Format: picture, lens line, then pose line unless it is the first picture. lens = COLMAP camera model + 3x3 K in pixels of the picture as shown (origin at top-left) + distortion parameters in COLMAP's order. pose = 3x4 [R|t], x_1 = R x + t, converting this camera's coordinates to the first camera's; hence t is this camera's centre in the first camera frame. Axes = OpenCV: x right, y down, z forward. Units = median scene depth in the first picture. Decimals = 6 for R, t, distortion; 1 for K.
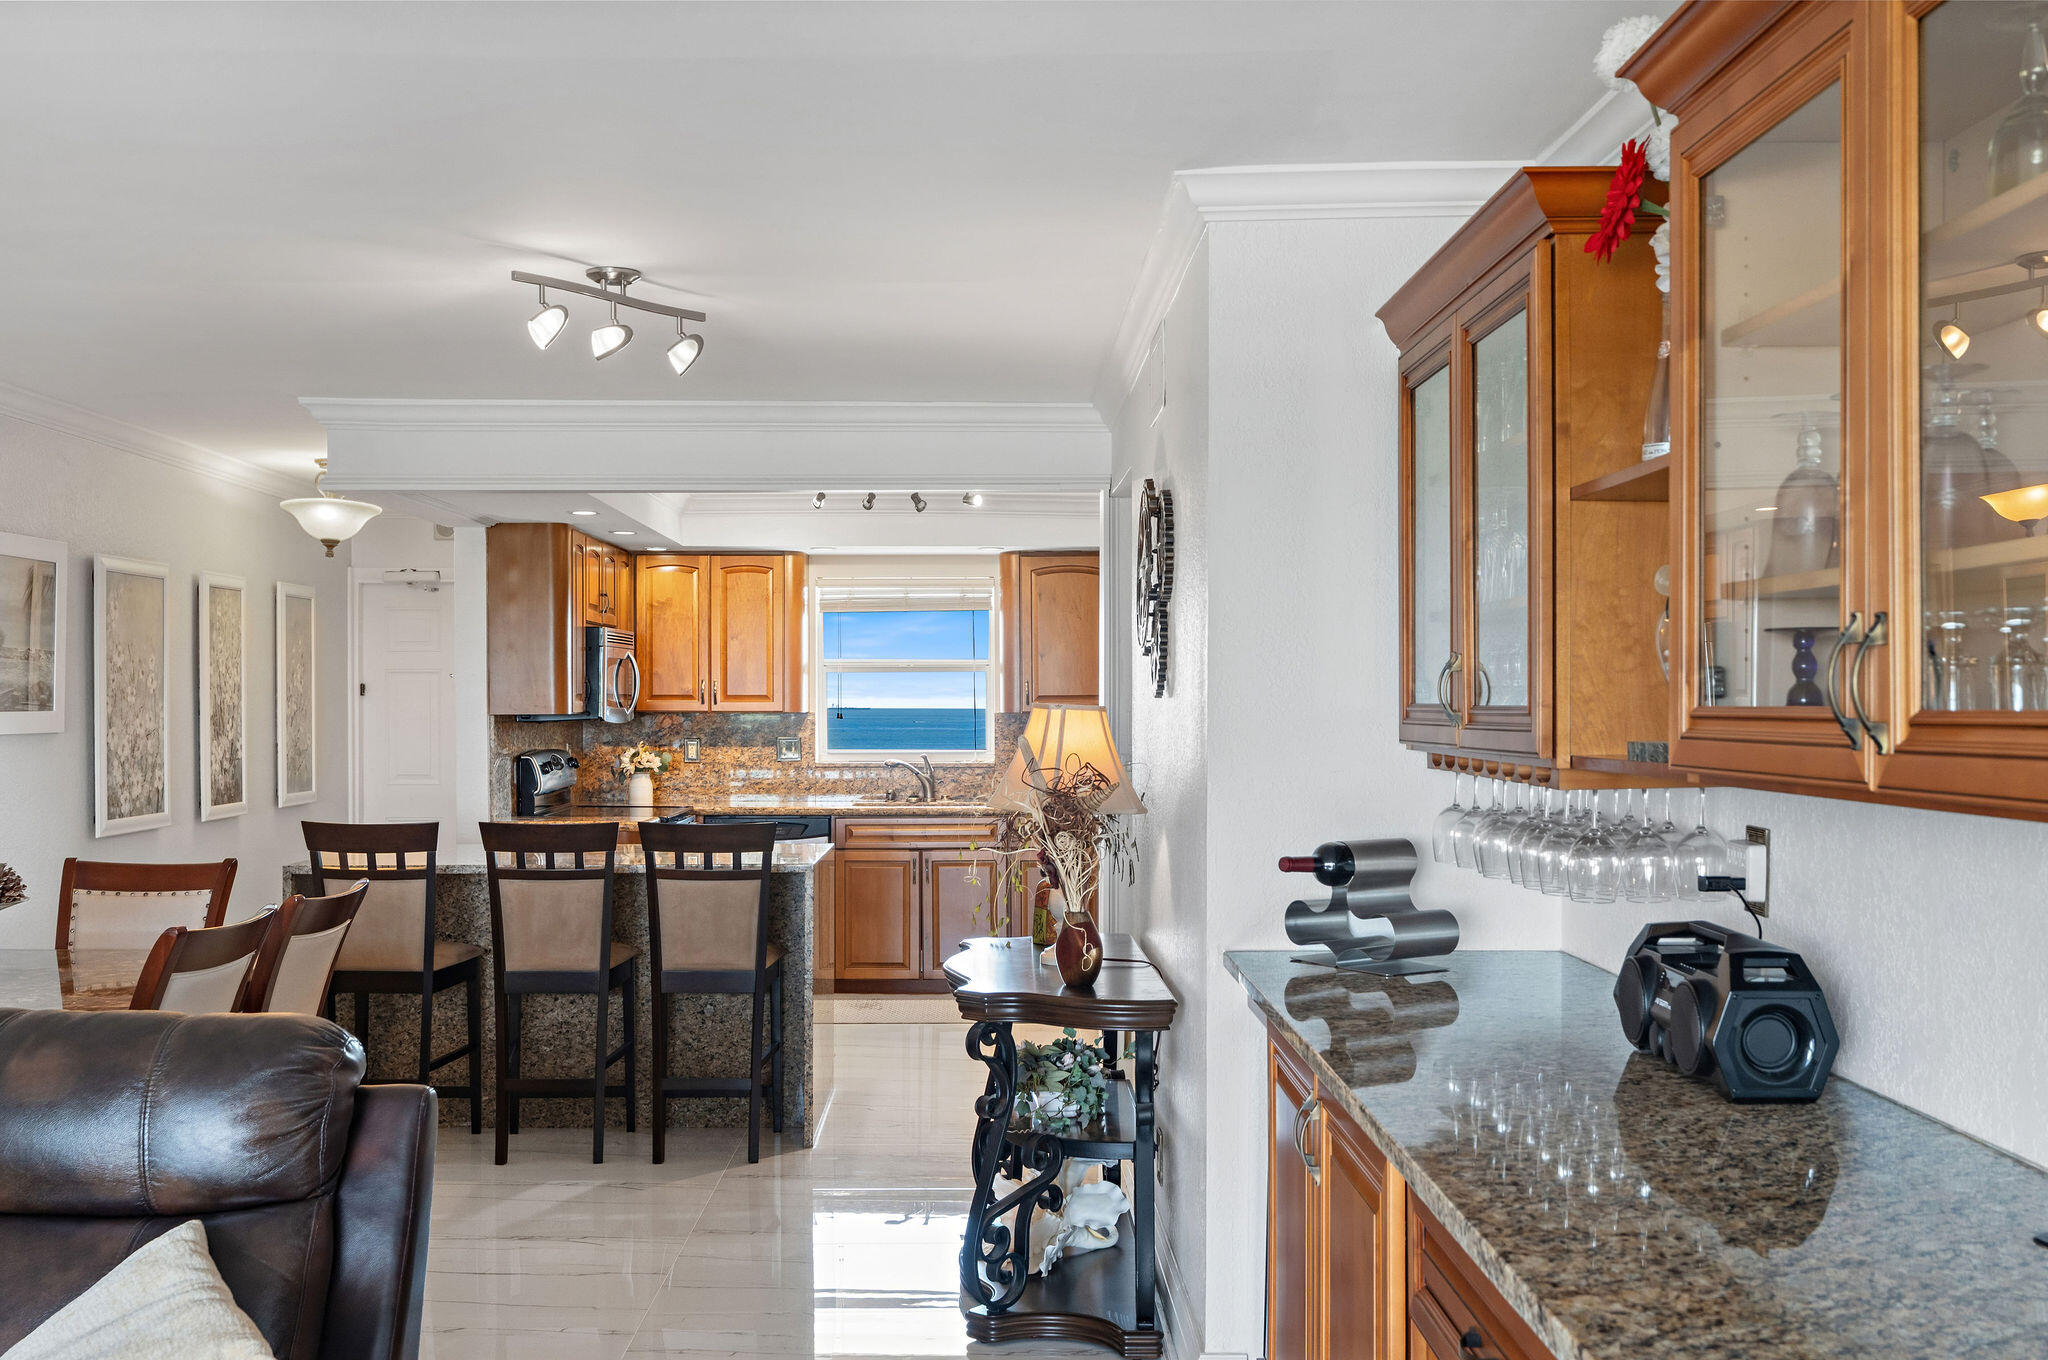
lens RADIAL K [[2029.6, 0, 1030.6], [0, 2029.6, 721.7], [0, 0, 1]] dist [0.014374, 0.000000]
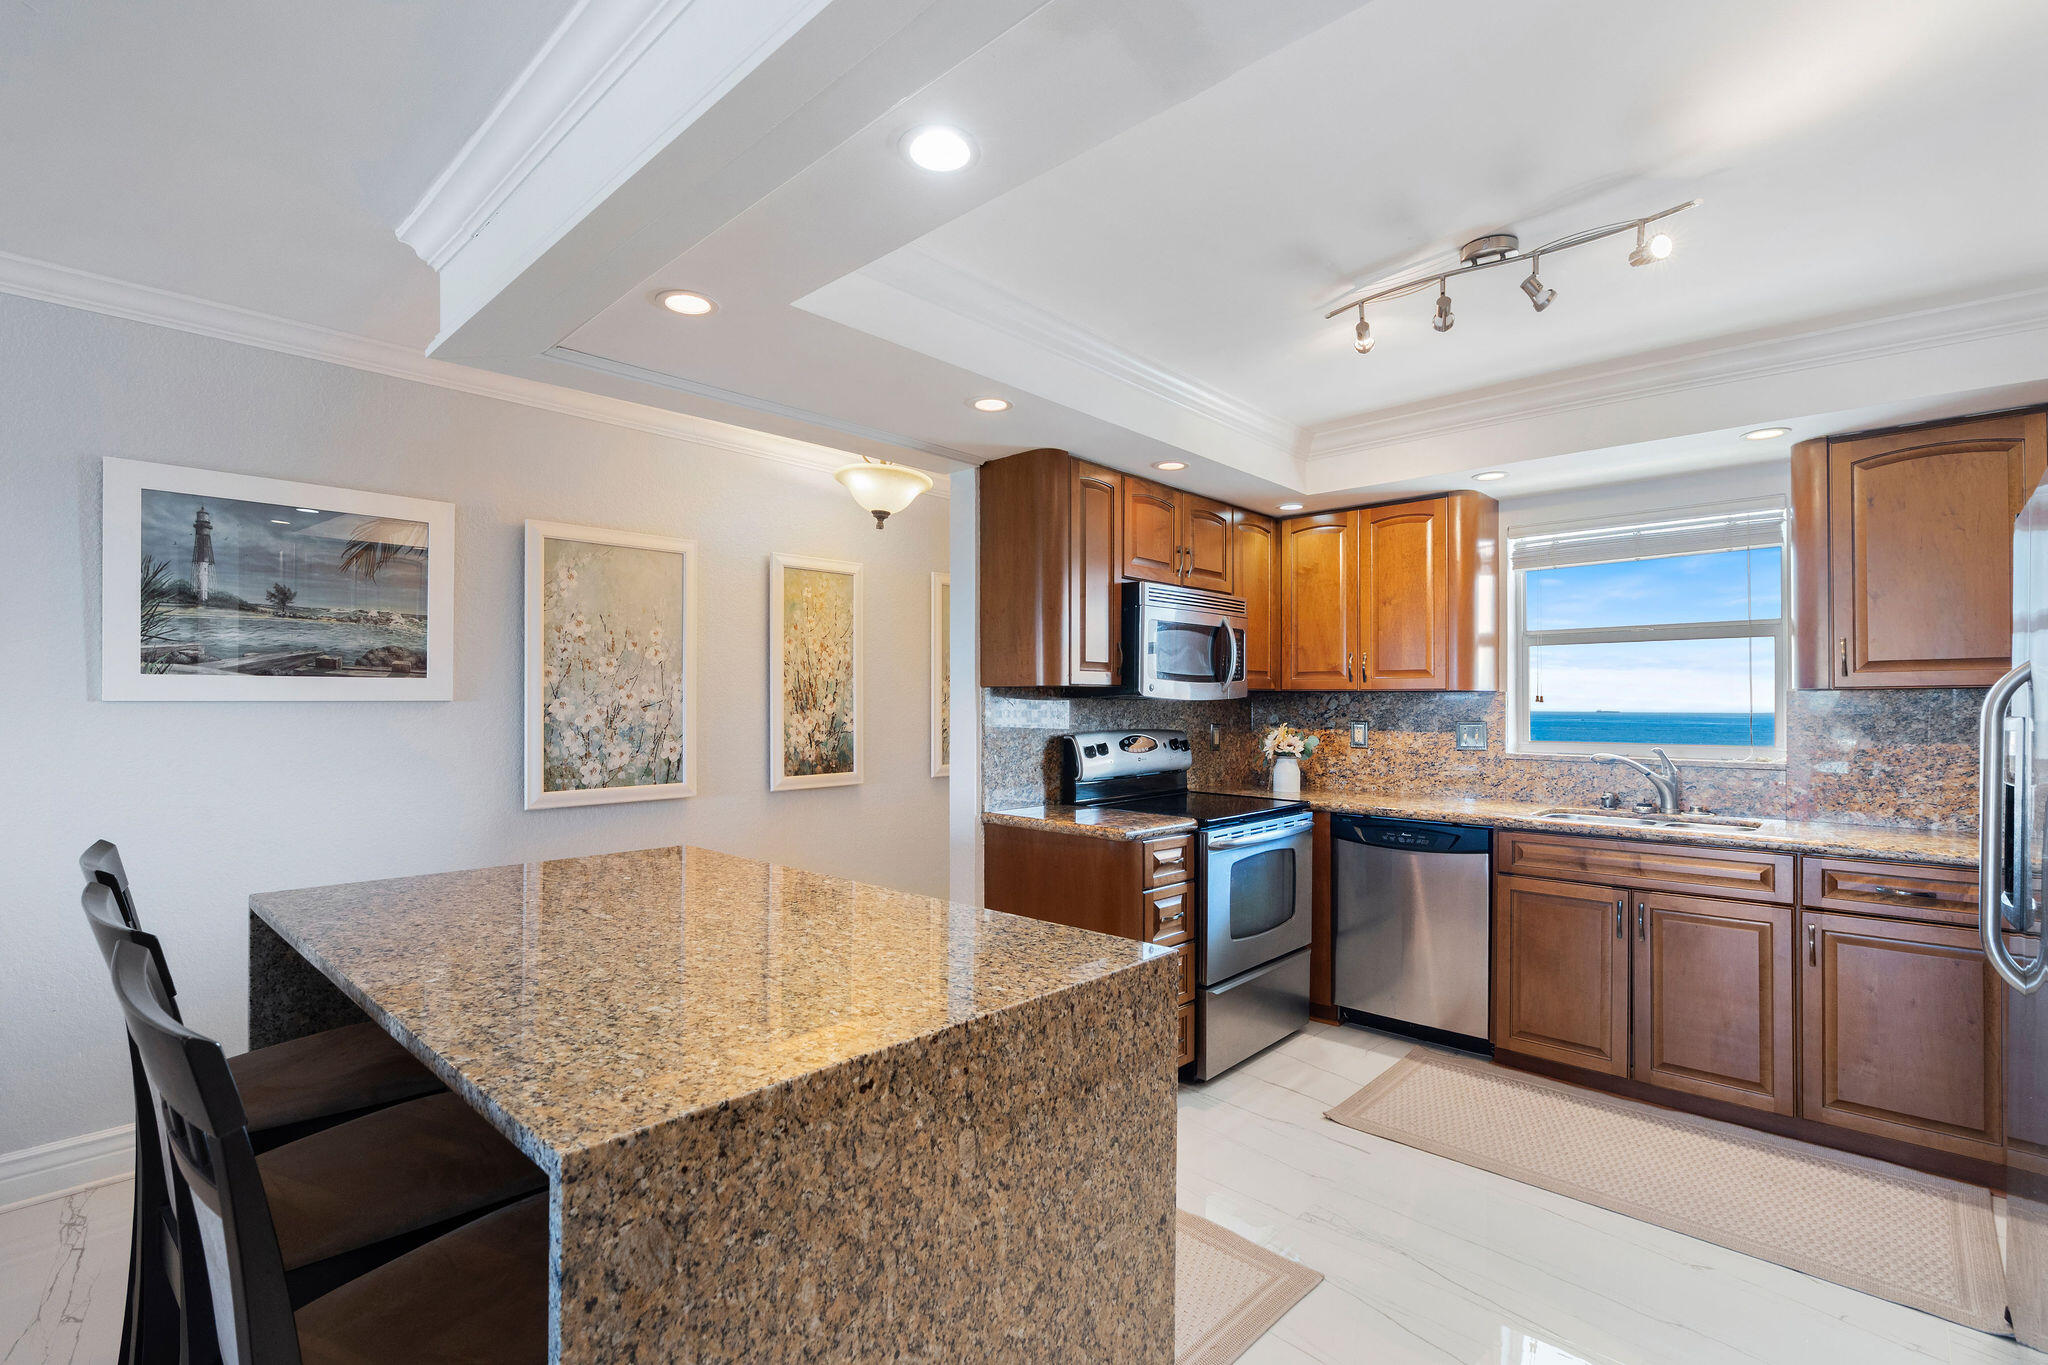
lens RADIAL K [[926.3, 0, 1028.2], [0, 926.3, 702.7], [0, 0, 1]] dist [-0.012884, 0.004302]
pose [[0.711782, 0.002938, -0.702394, 0.028301], [-0.010337, 0.999927, -0.006293, 0.006584], [0.702324, 0.011740, 0.711761, 0.935176]]
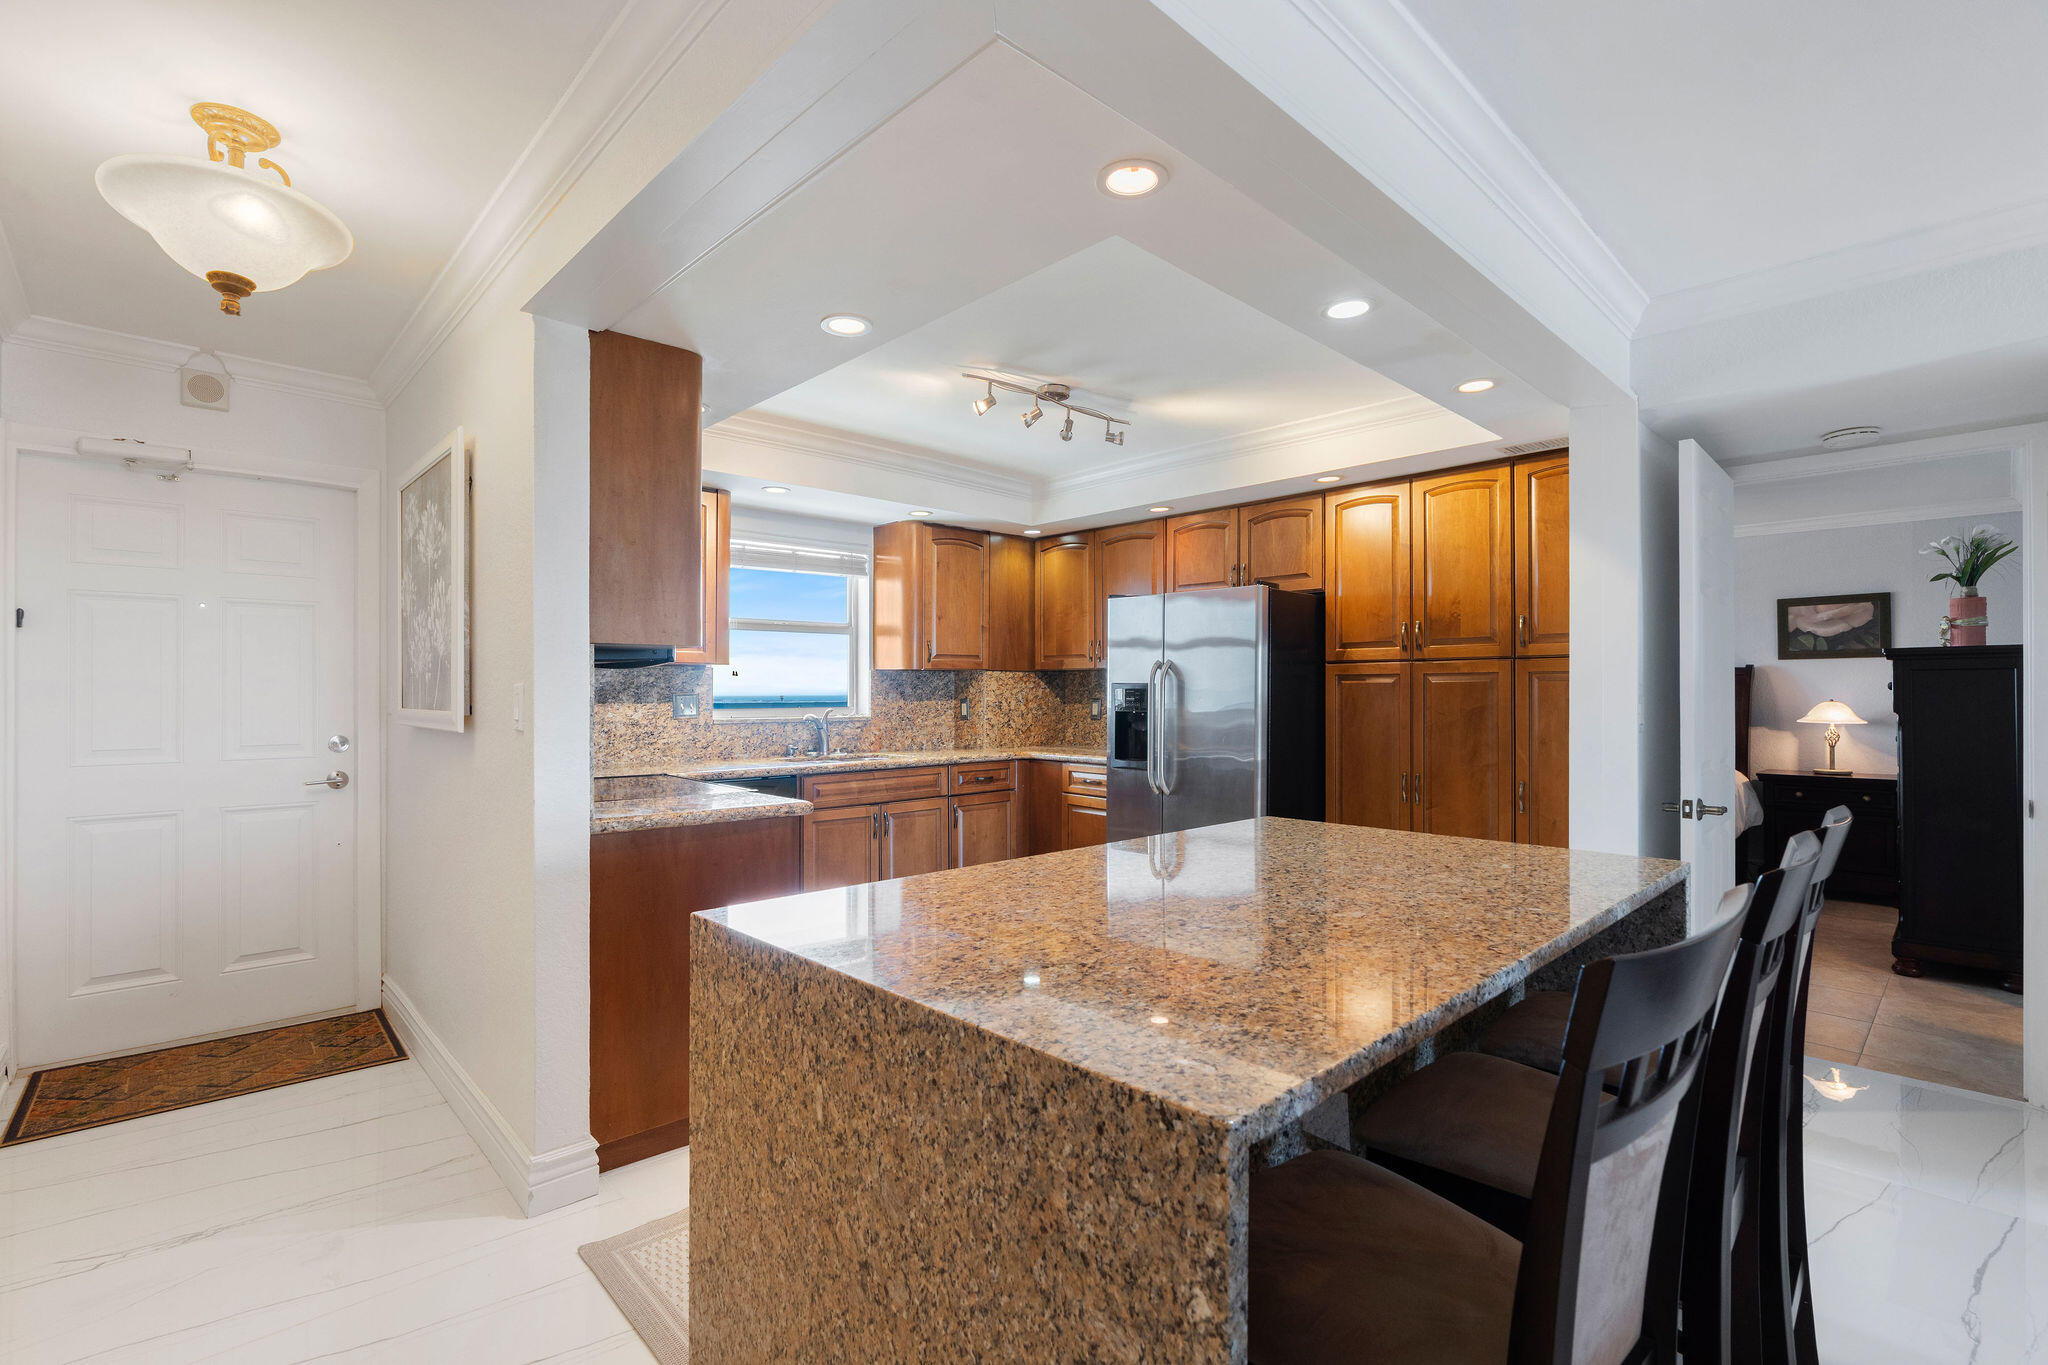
lens RADIAL K [[926.3, 0, 1032.6], [0, 926.3, 690.3], [0, 0, 1]] dist [-0.012884, 0.004302]
pose [[0.737281, 0.002296, 0.675583, -0.449716], [0.004054, 0.999961, -0.007823, 0.016530], [-0.675574, 0.008507, 0.737243, 0.901962]]
